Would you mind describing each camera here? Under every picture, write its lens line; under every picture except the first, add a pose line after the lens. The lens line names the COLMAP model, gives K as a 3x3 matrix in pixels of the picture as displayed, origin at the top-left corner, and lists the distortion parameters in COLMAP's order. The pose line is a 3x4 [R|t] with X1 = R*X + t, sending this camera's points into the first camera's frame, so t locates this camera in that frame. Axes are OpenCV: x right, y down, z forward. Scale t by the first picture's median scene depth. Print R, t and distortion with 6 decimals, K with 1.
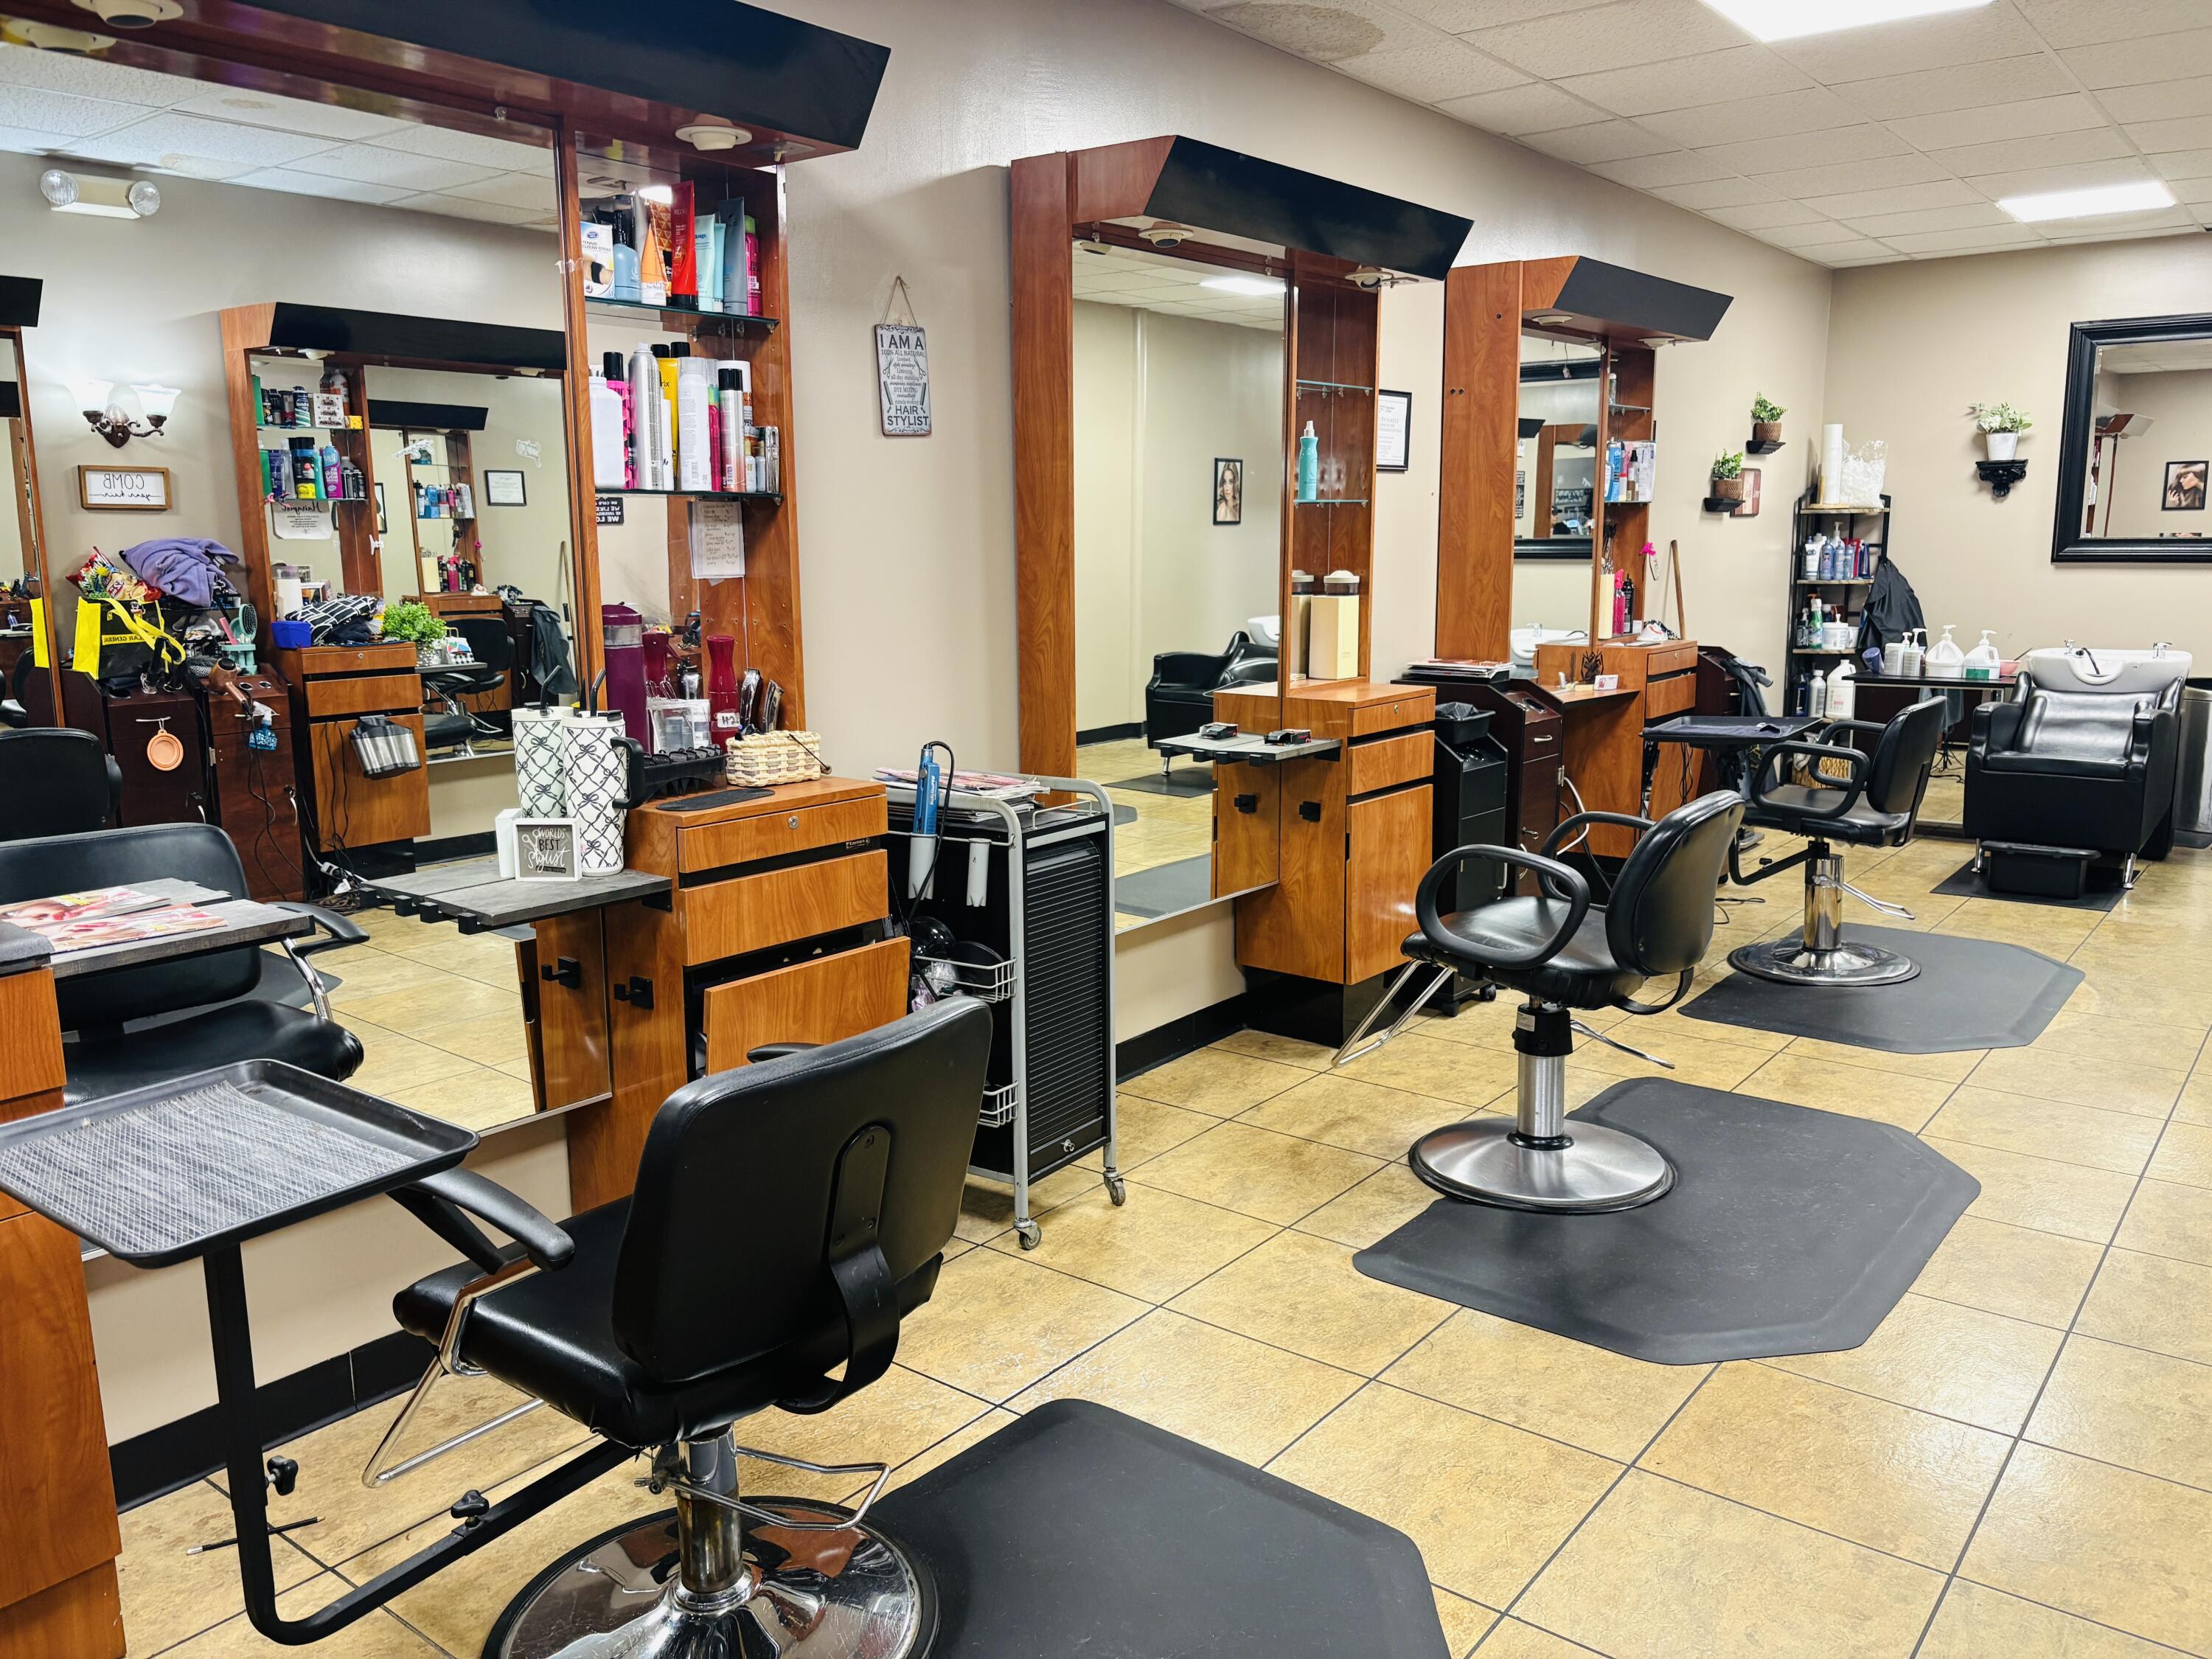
lens RADIAL K [[1691.1, 0, 1082.9], [0, 1691.1, 821.4], [0, 0, 1]] dist [0.052629, -0.056368]
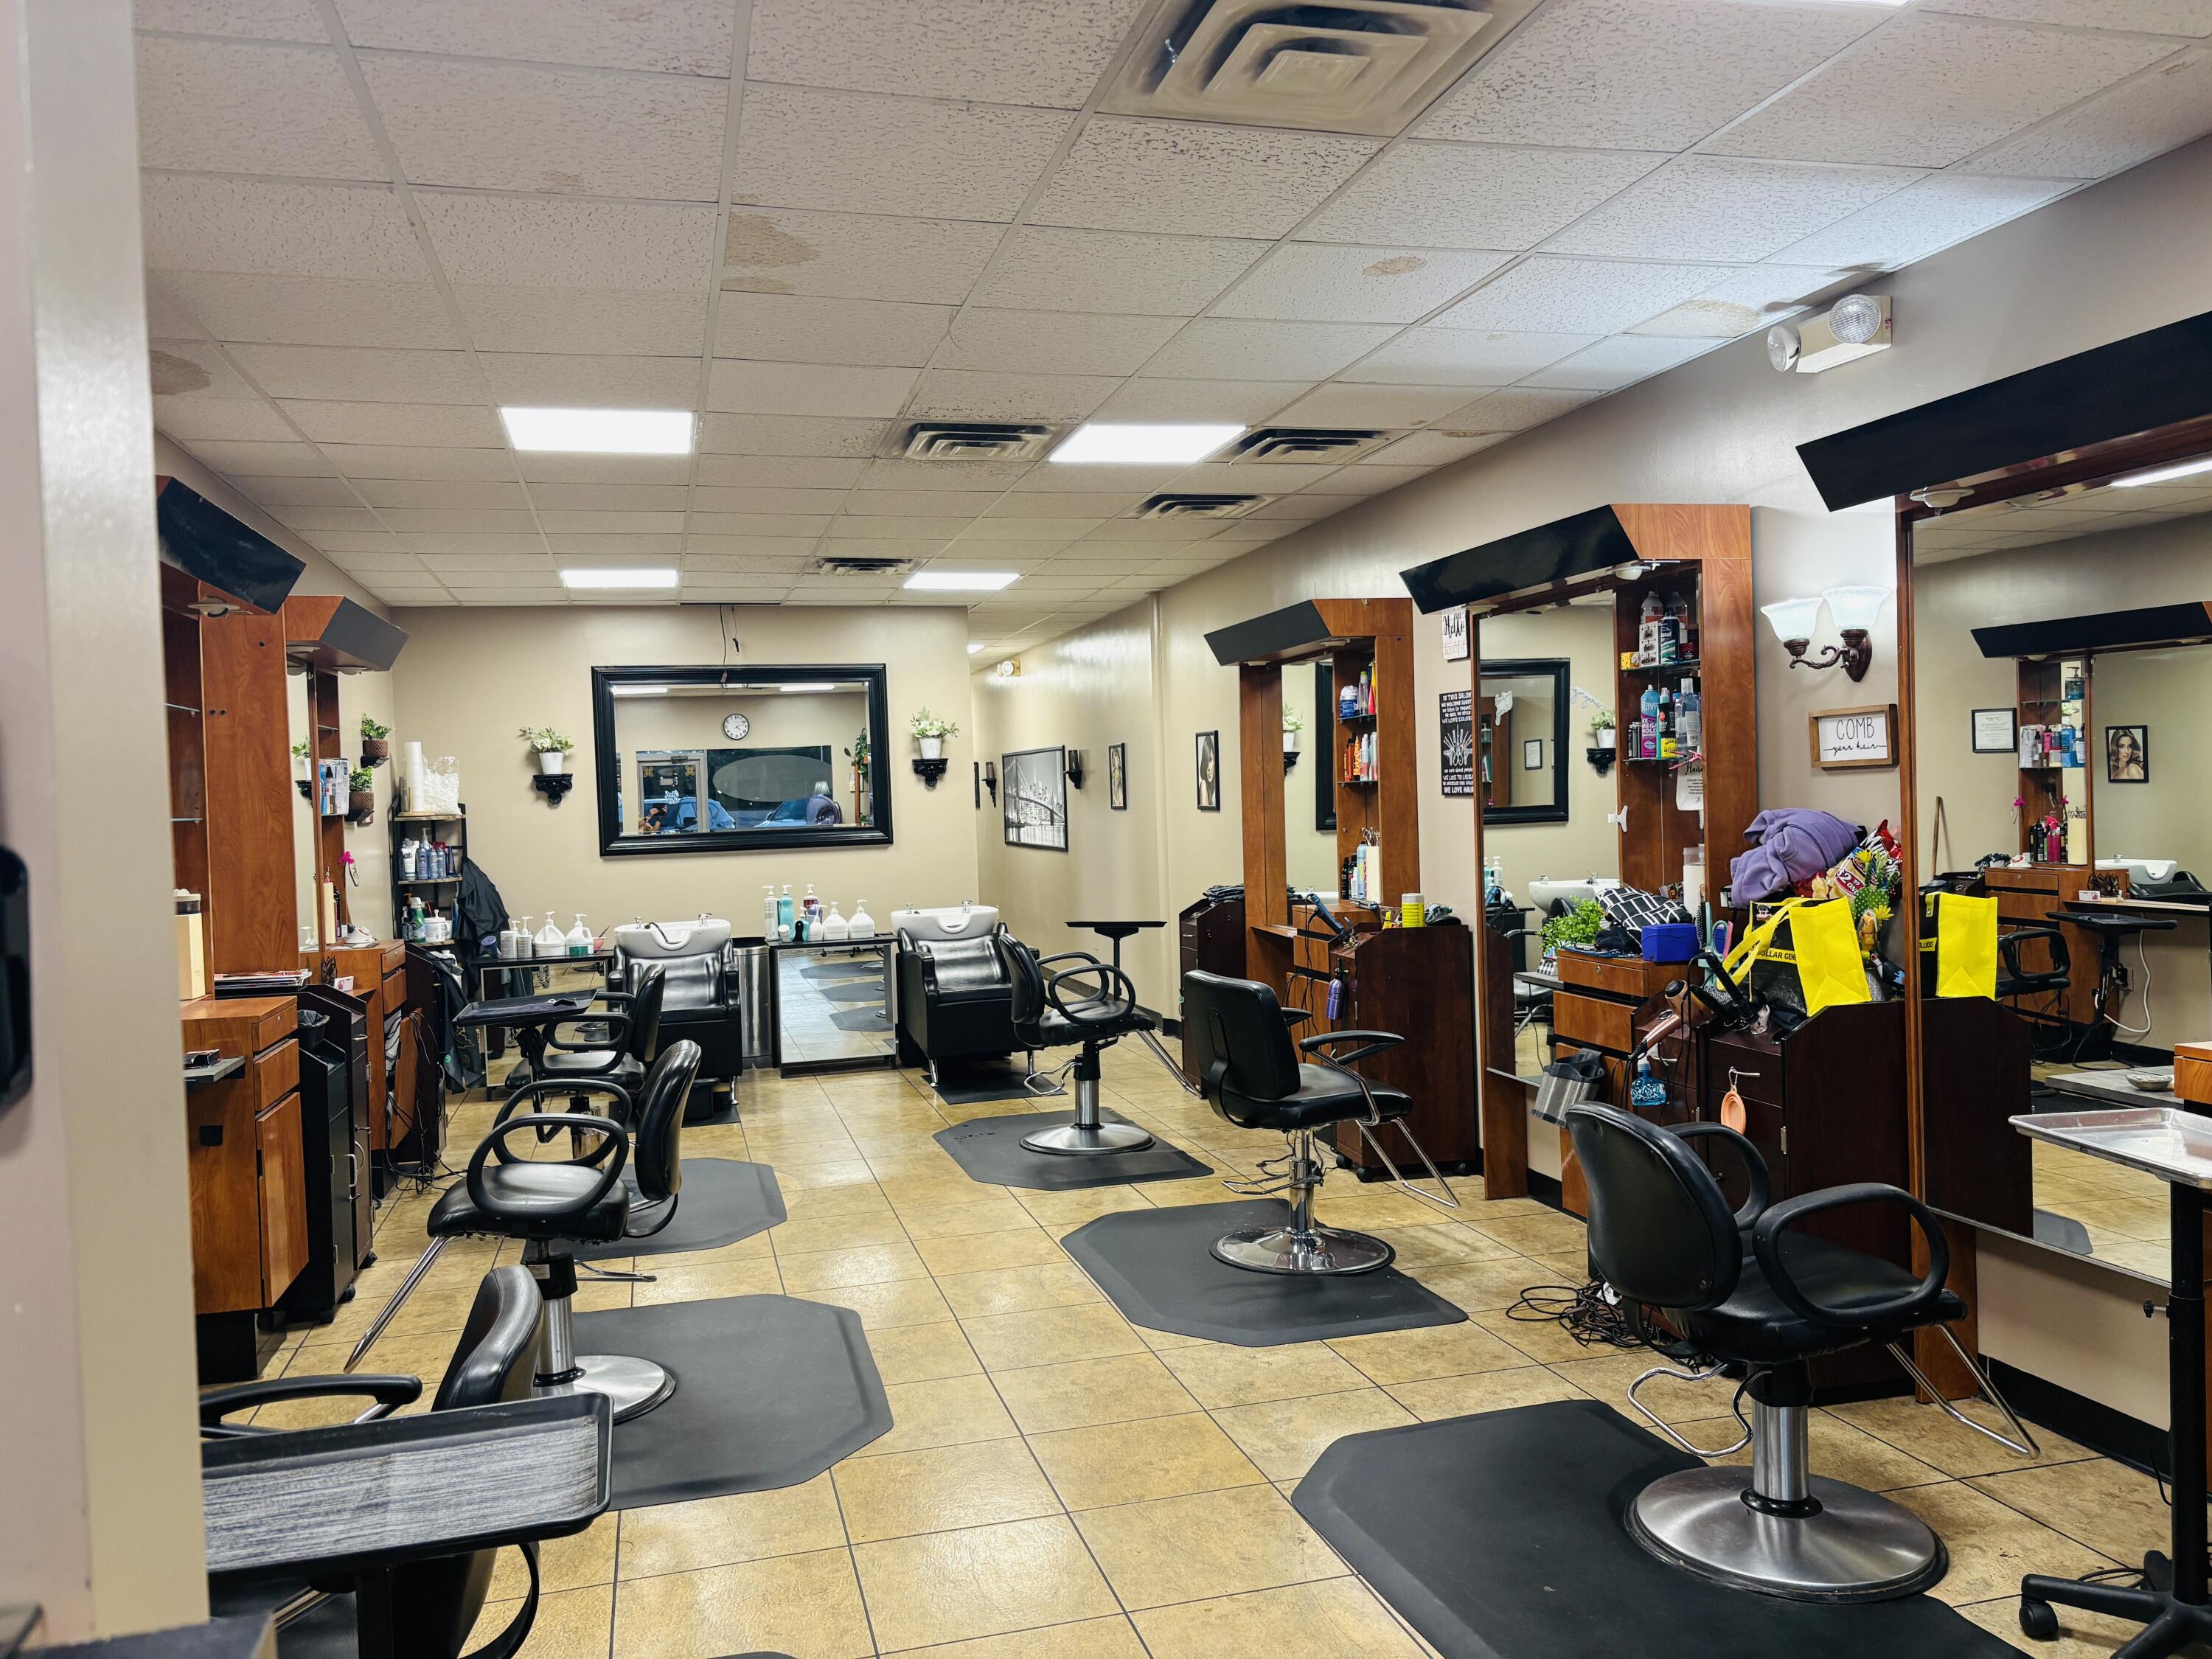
lens RADIAL K [[1691.1, 0, 1120.4], [0, 1691.1, 828.4], [0, 0, 1]] dist [0.052629, -0.056368]
pose [[0.594940, -0.027632, 0.803295, -0.209489], [0.163274, 0.982727, -0.087121, -0.005178], [-0.787012, 0.182989, 0.589174, -0.011428]]
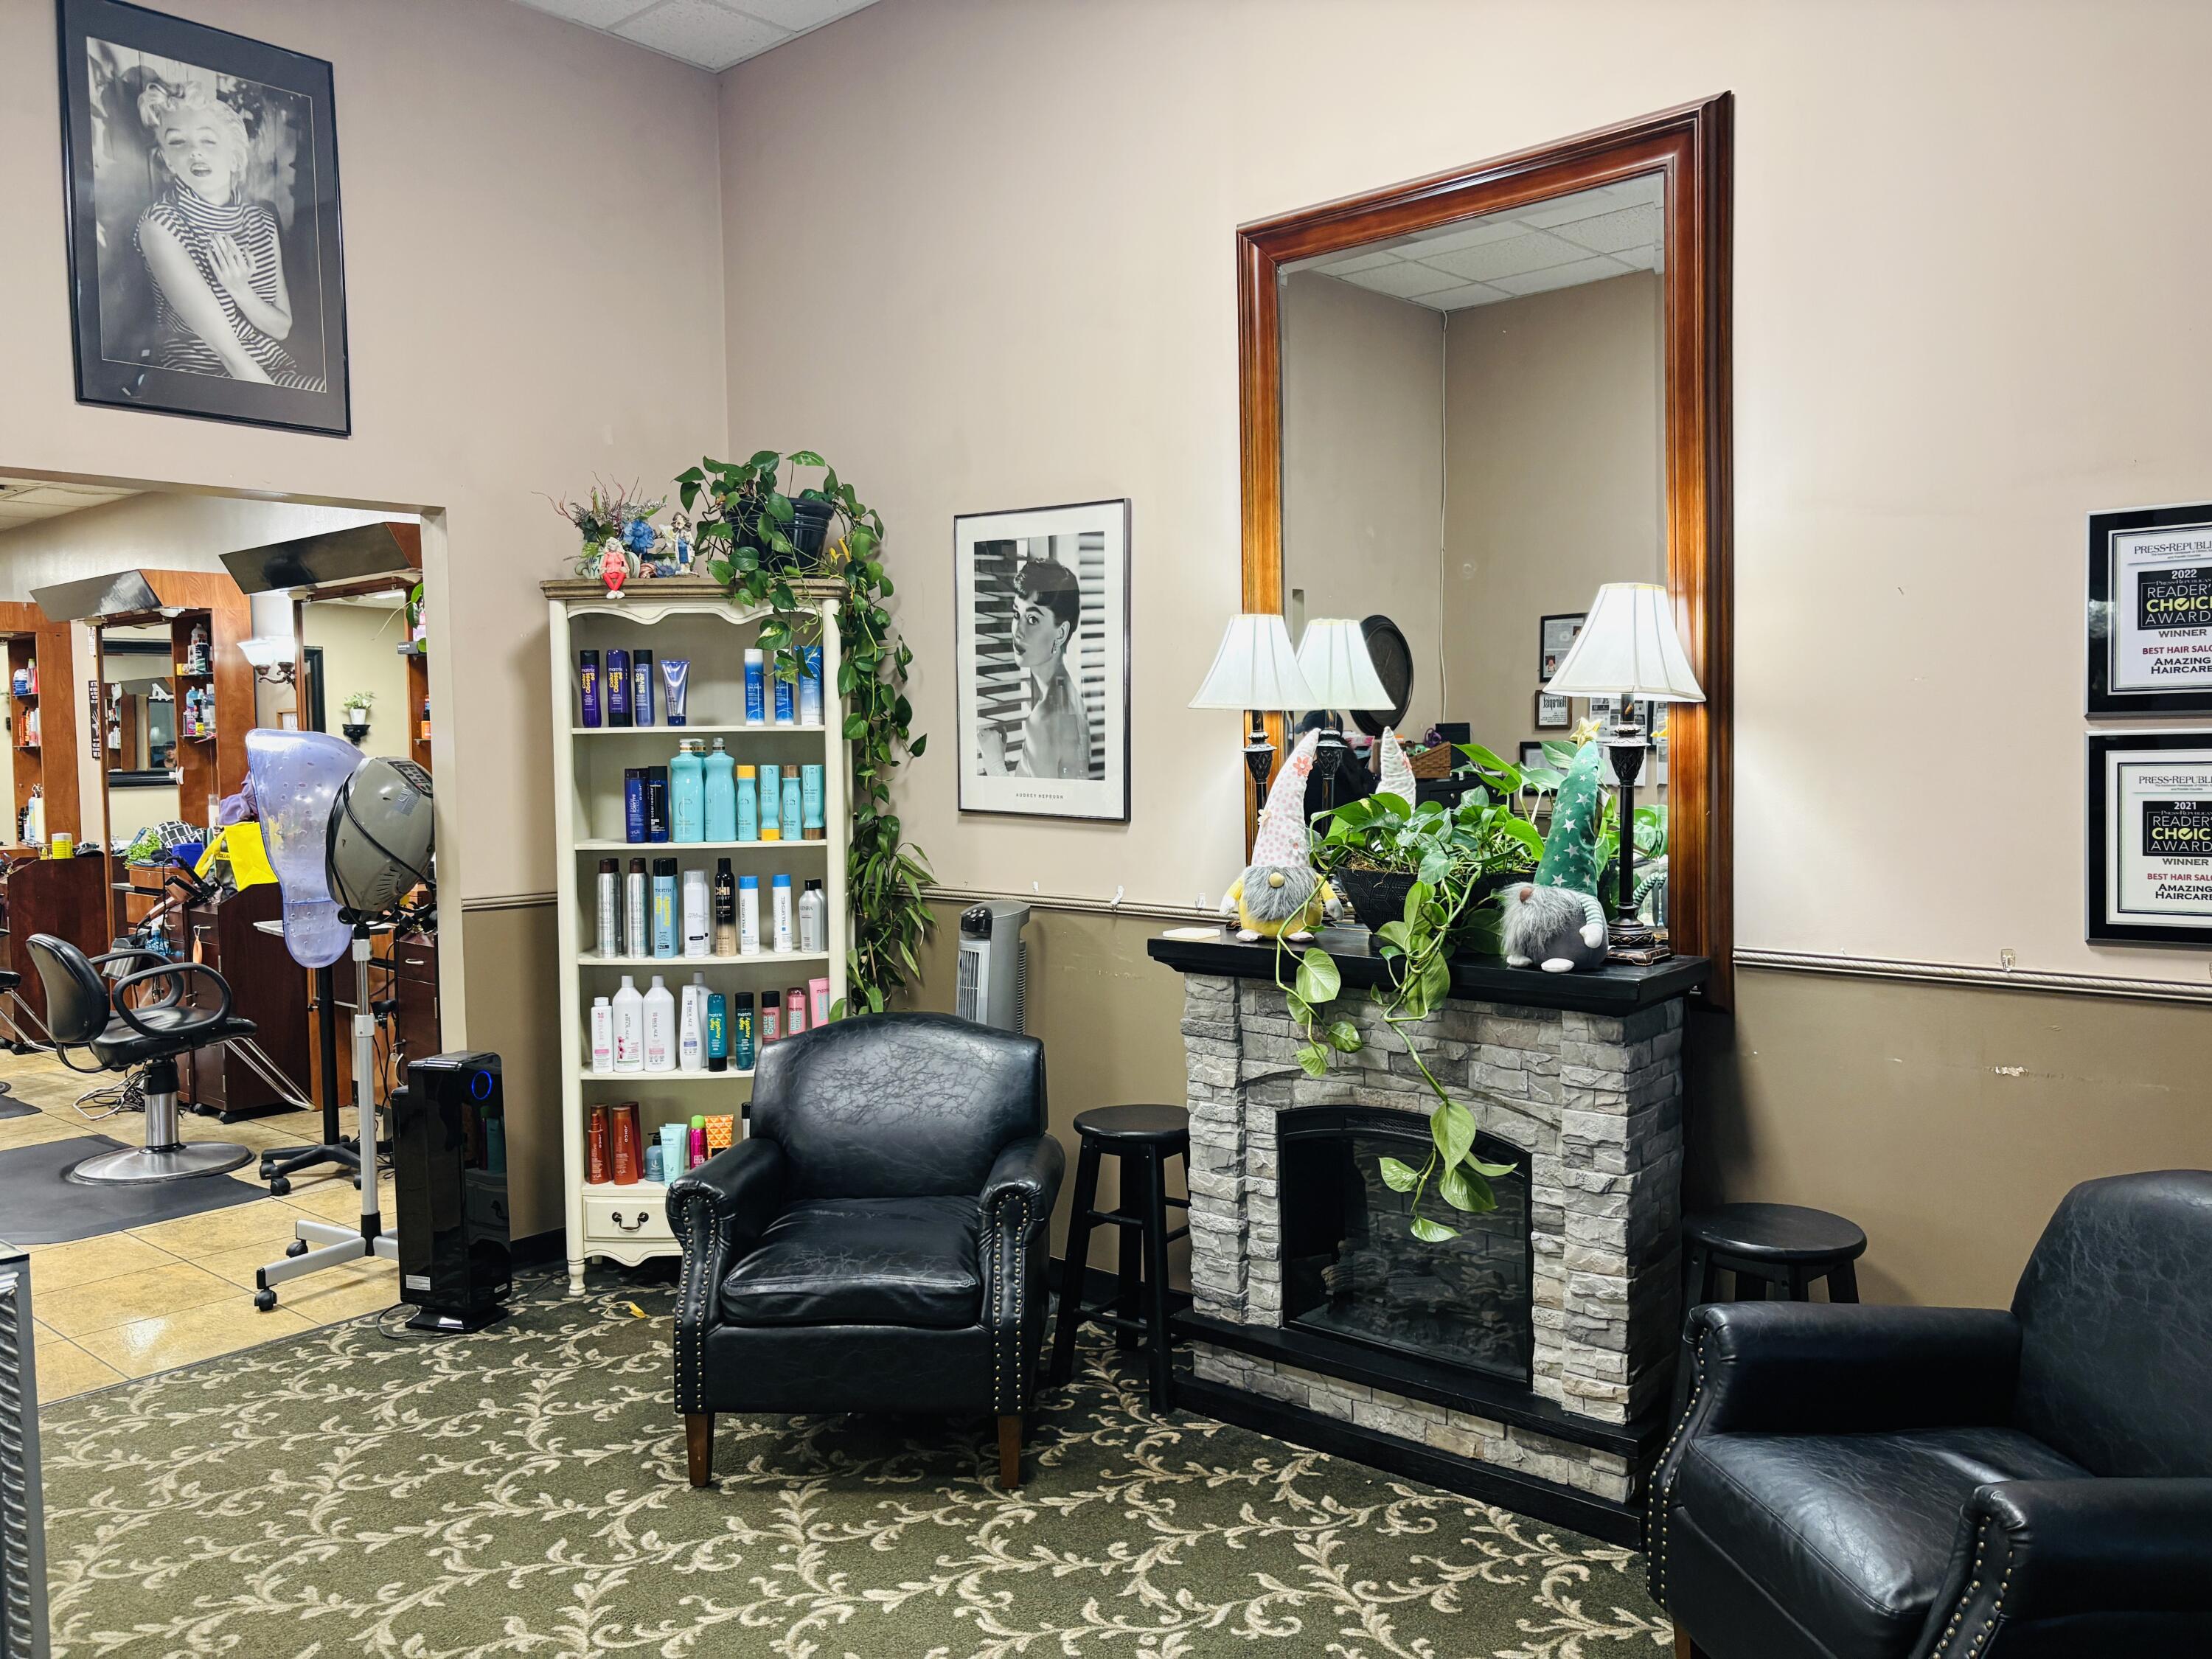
lens RADIAL K [[1691.1, 0, 1110.8], [0, 1691.1, 833.5], [0, 0, 1]] dist [0.052629, -0.056368]
pose [[0.048054, -0.048516, 0.997666, -0.534945], [0.183520, 0.982245, 0.038927, 0.060981], [-0.981841, 0.181221, 0.056105, -0.366950]]
